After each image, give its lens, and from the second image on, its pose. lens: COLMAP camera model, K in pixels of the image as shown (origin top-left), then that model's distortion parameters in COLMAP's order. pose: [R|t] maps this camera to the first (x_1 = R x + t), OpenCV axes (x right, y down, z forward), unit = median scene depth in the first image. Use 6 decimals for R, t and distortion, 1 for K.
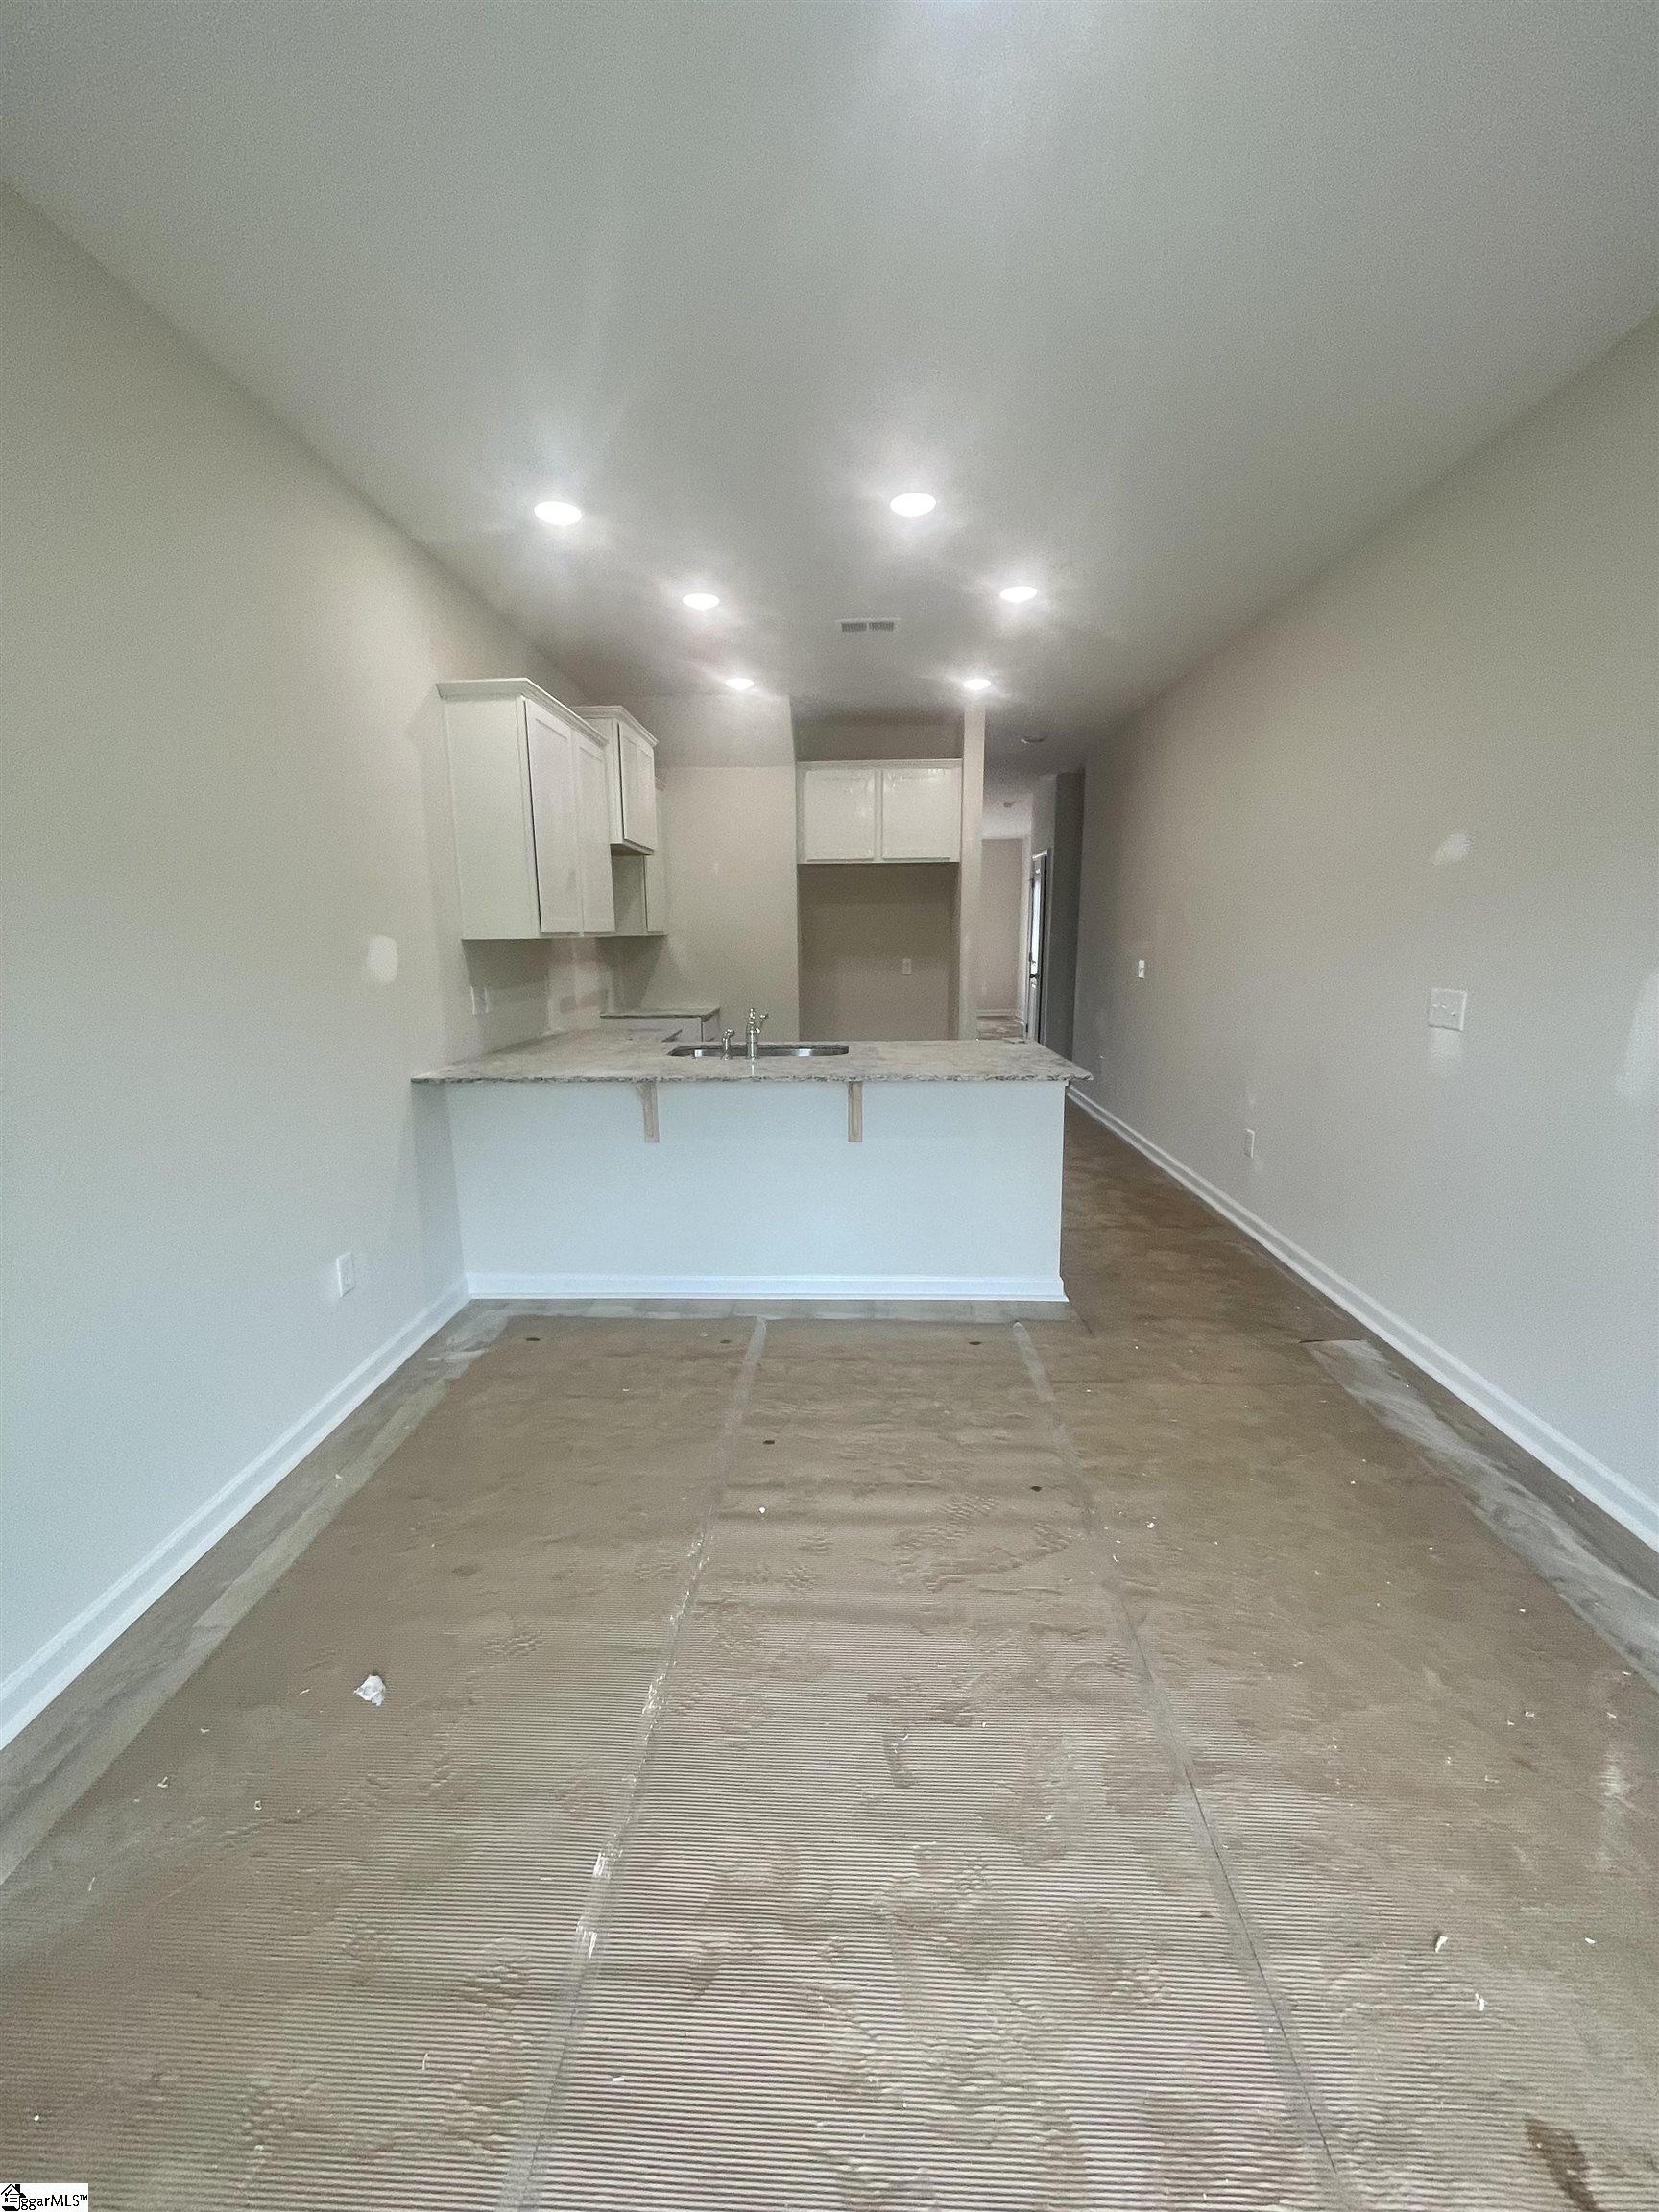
lens RADIAL K [[882.9, 0, 829.5], [0, 882.9, 1106.0], [0, 0, 1]] dist [-0.000472, -0.000142]
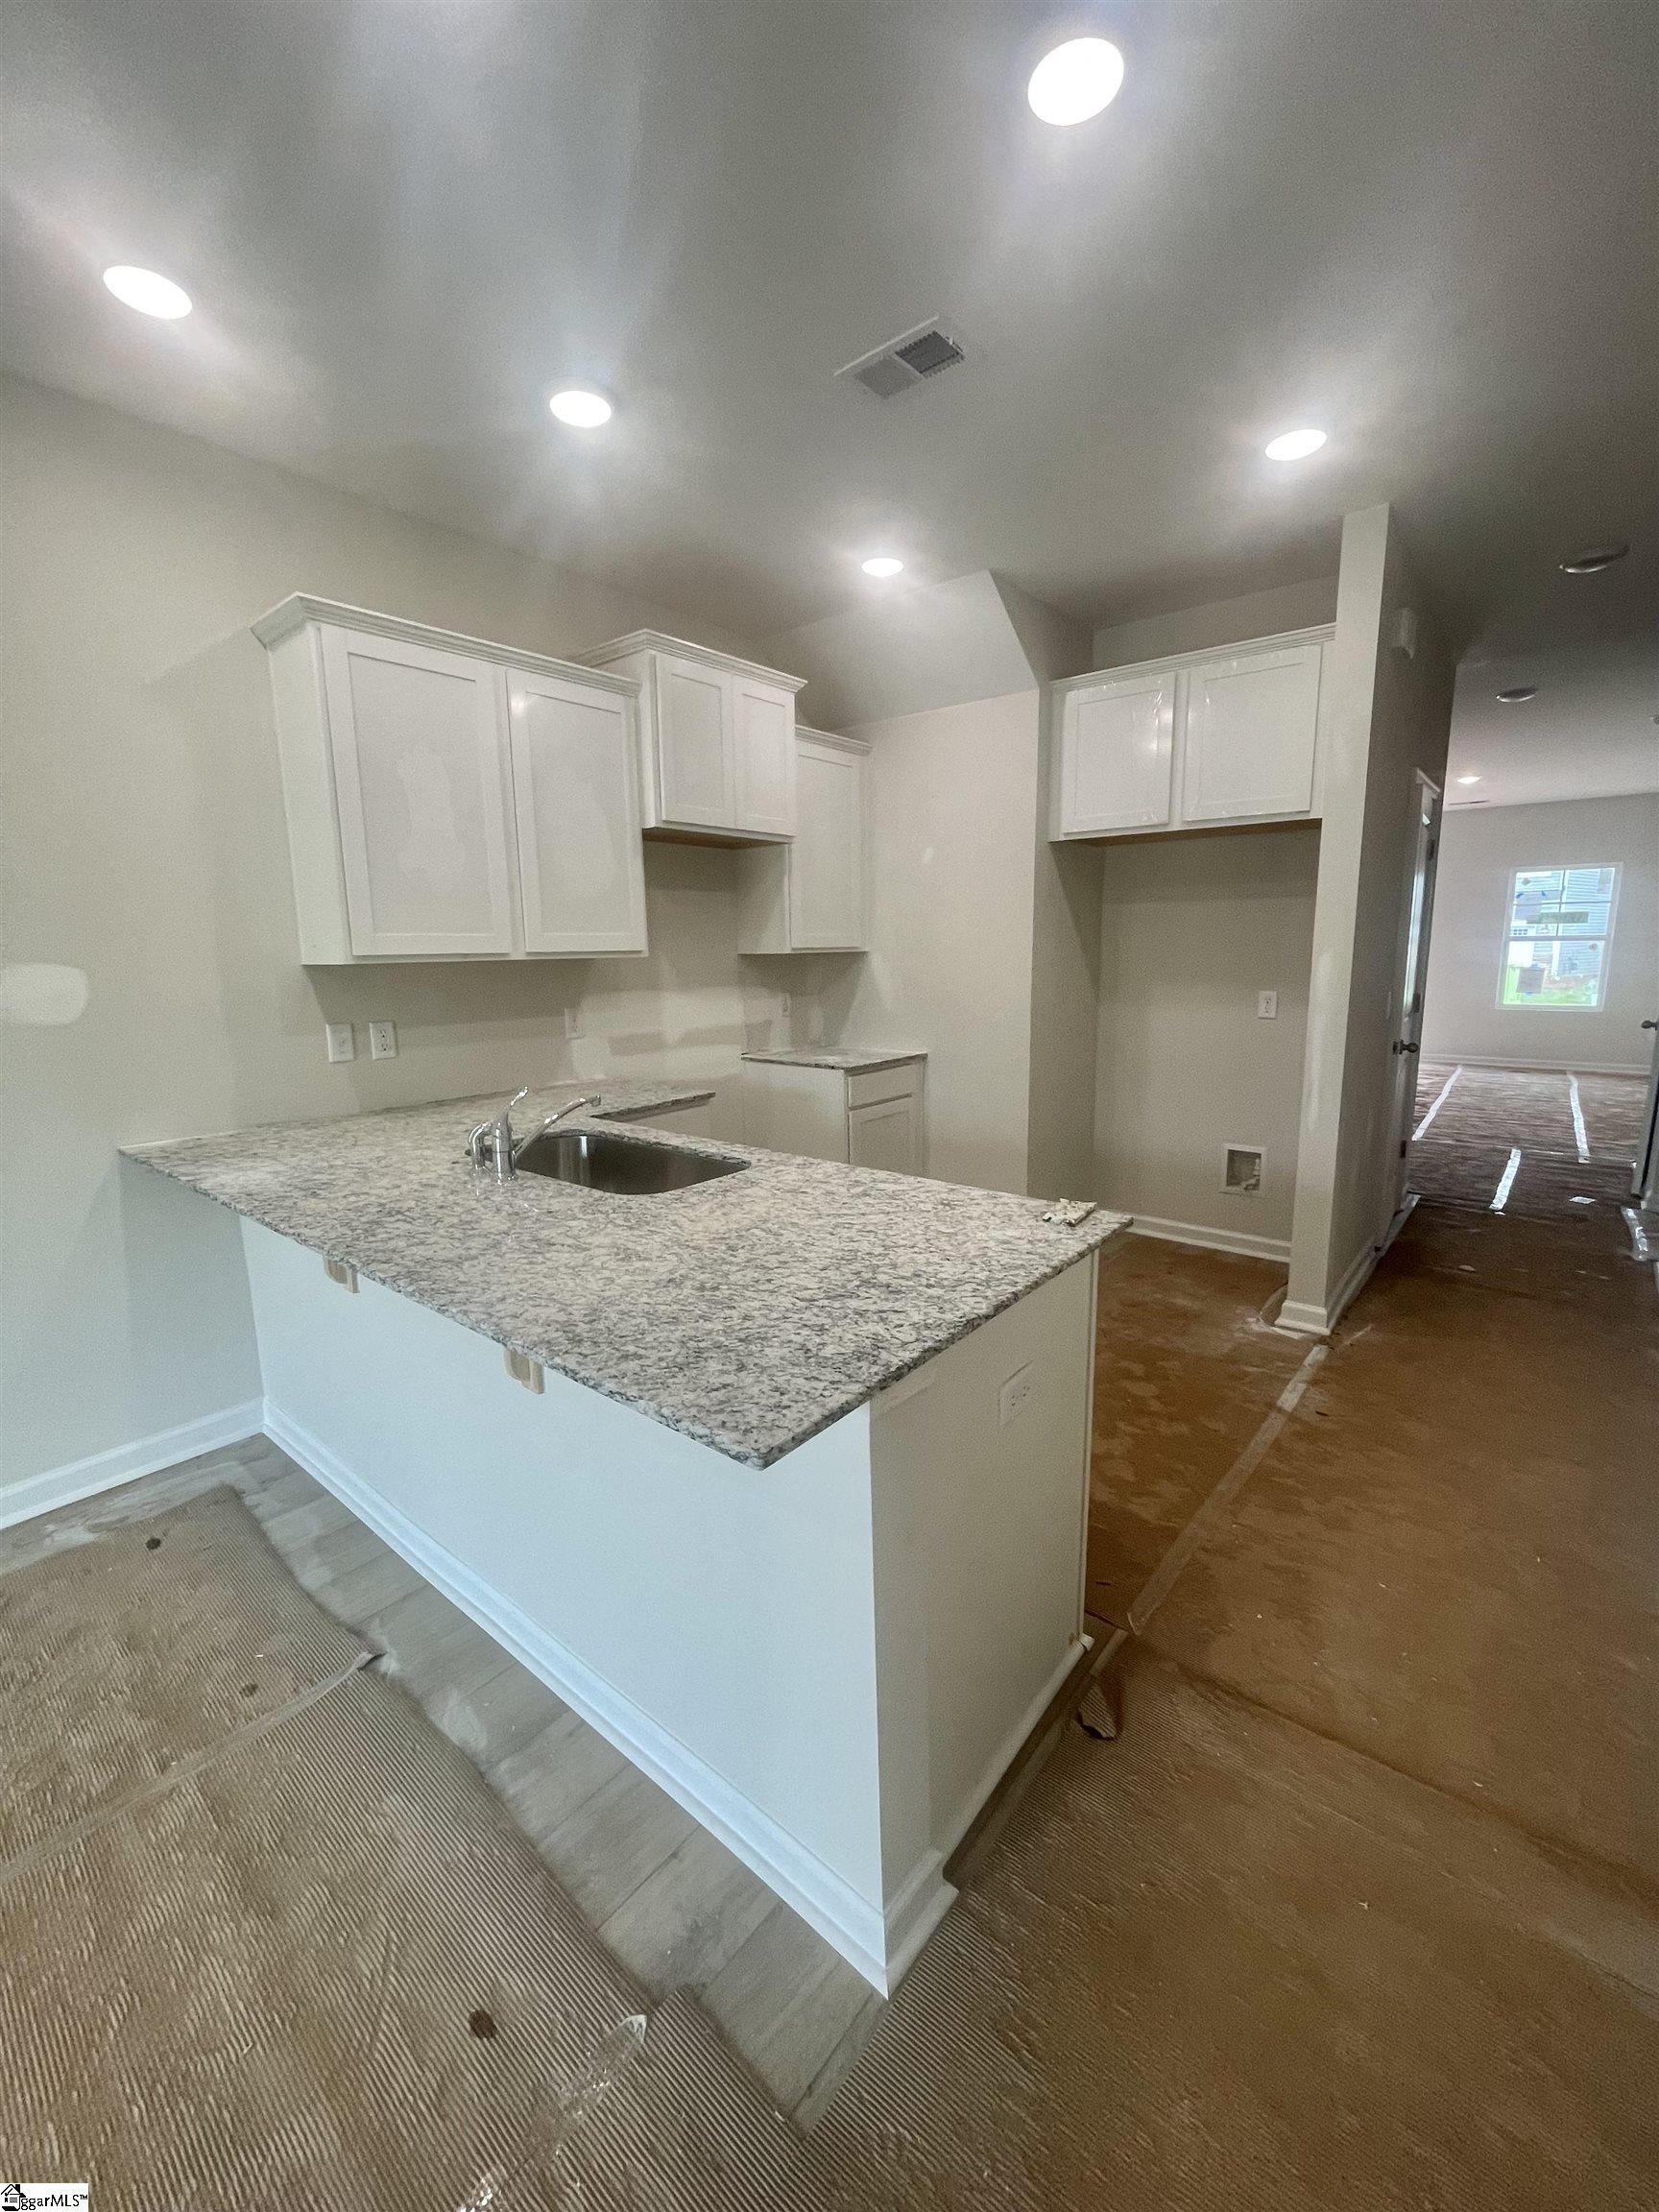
lens RADIAL K [[882.9, 0, 829.5], [0, 882.9, 1106.0], [0, 0, 1]] dist [-0.000472, -0.000142]
pose [[0.793711, 0.107969, -0.598636, 0.412640], [-0.112670, 0.993187, 0.029745, -0.140514], [0.597769, 0.043839, 0.800469, 0.660671]]
